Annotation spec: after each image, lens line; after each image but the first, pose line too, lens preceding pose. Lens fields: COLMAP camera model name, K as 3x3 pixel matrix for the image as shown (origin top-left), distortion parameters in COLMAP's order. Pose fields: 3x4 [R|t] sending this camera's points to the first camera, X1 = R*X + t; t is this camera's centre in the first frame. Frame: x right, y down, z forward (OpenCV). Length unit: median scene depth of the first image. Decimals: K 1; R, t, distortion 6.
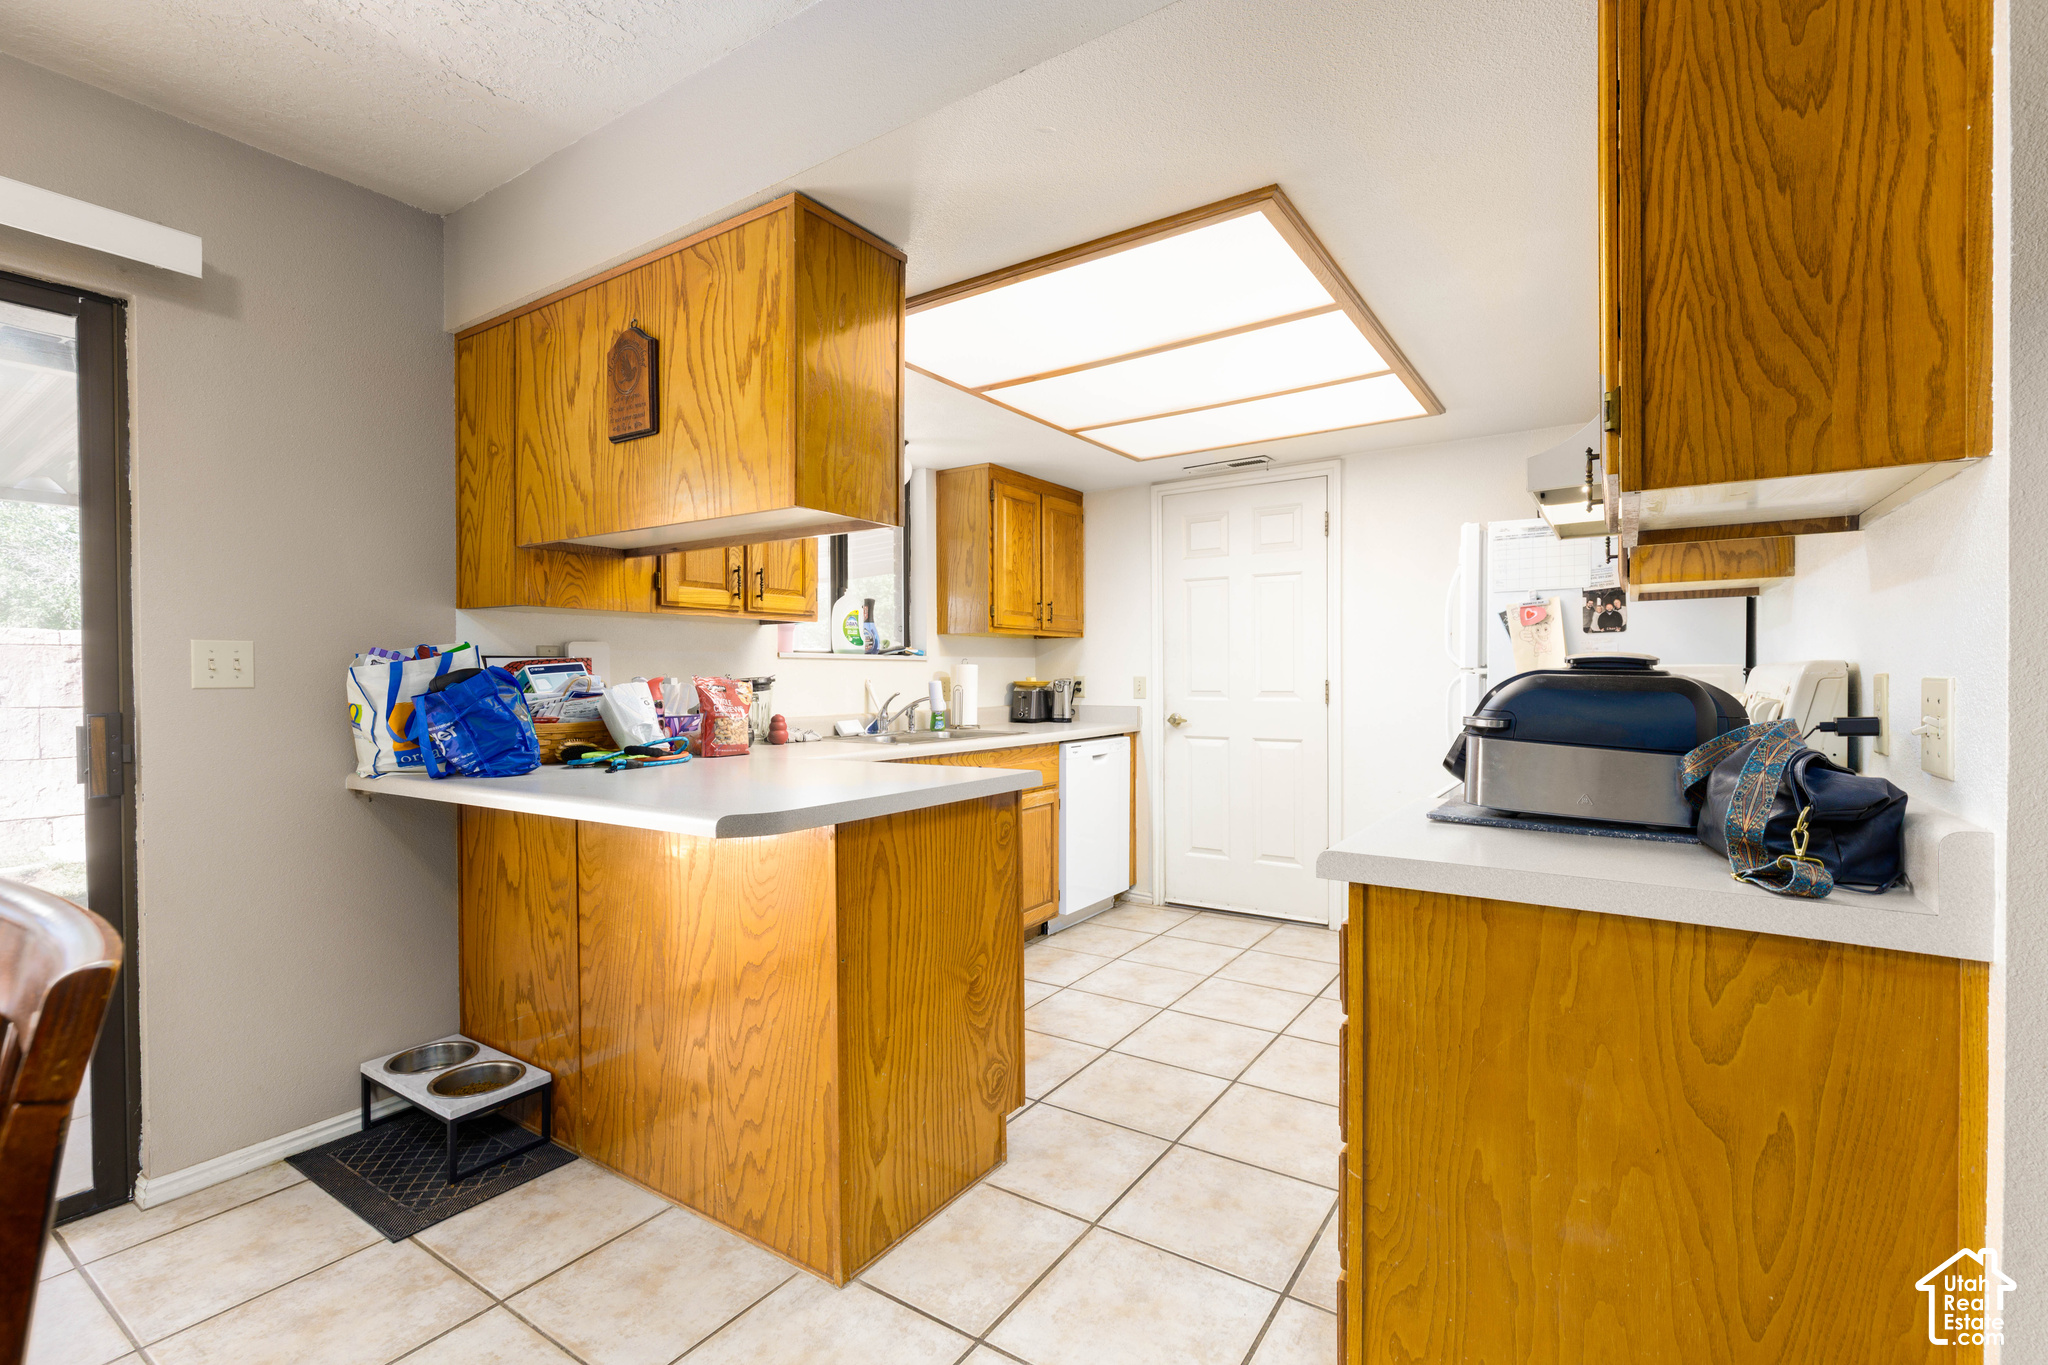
lens RADIAL K [[920.2, 0, 1018.9], [0, 920.2, 679.7], [0, 0, 1]] dist [-0.000236, -0.000214]
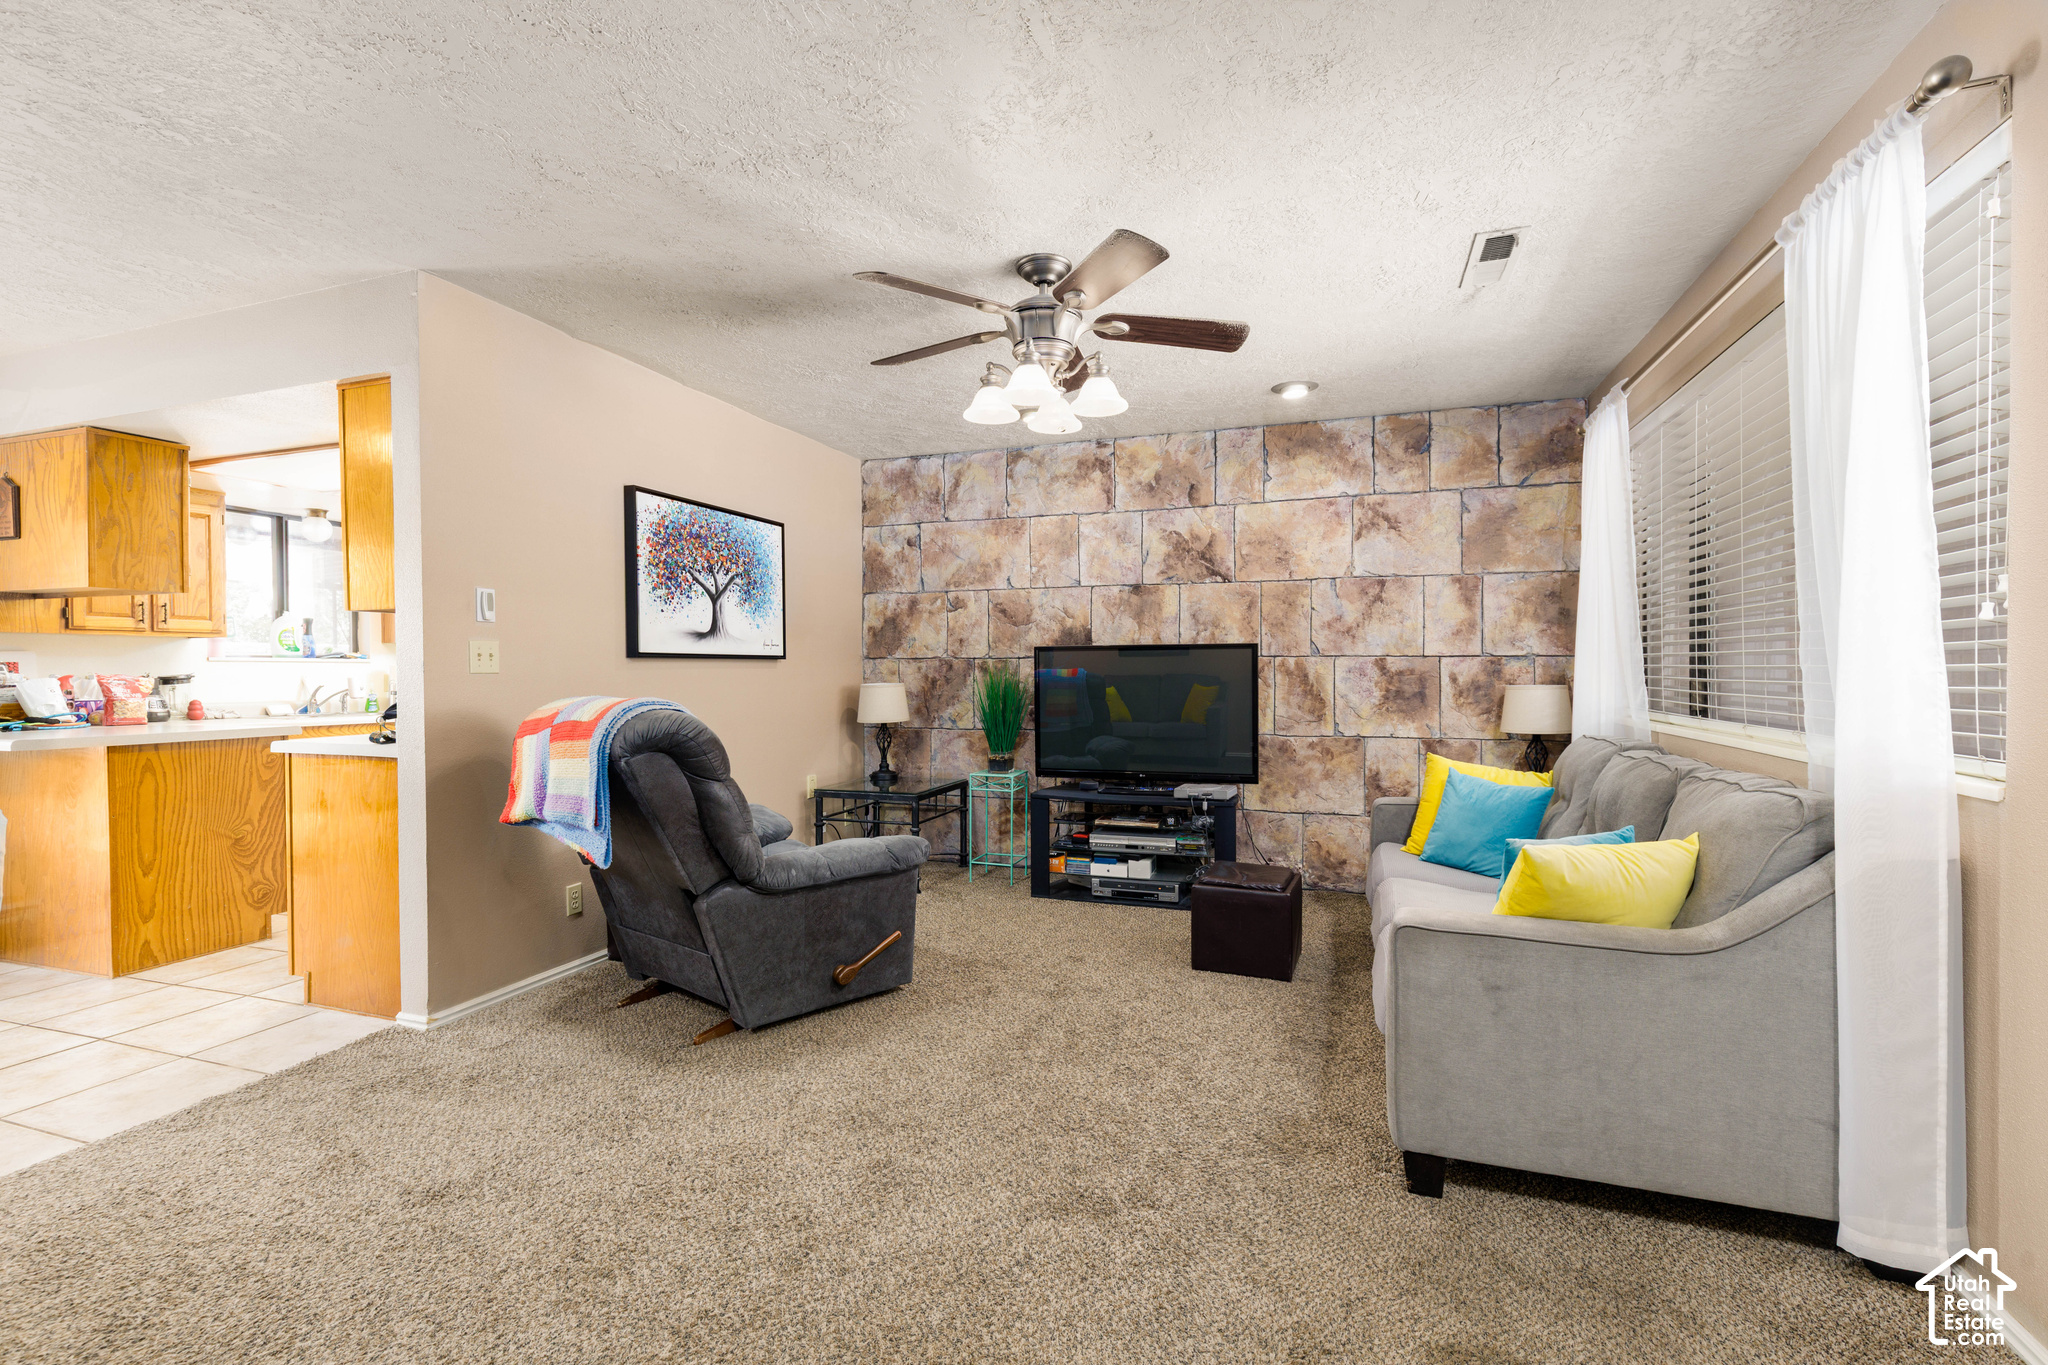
lens RADIAL K [[920.2, 0, 1025.0], [0, 920.2, 681.6], [0, 0, 1]] dist [-0.000236, -0.000214]
pose [[0.967092, -0.004876, 0.254379, 0.834171], [0.003313, 0.999973, 0.006573, 0.004060], [-0.254404, -0.005514, 0.967082, -0.983397]]
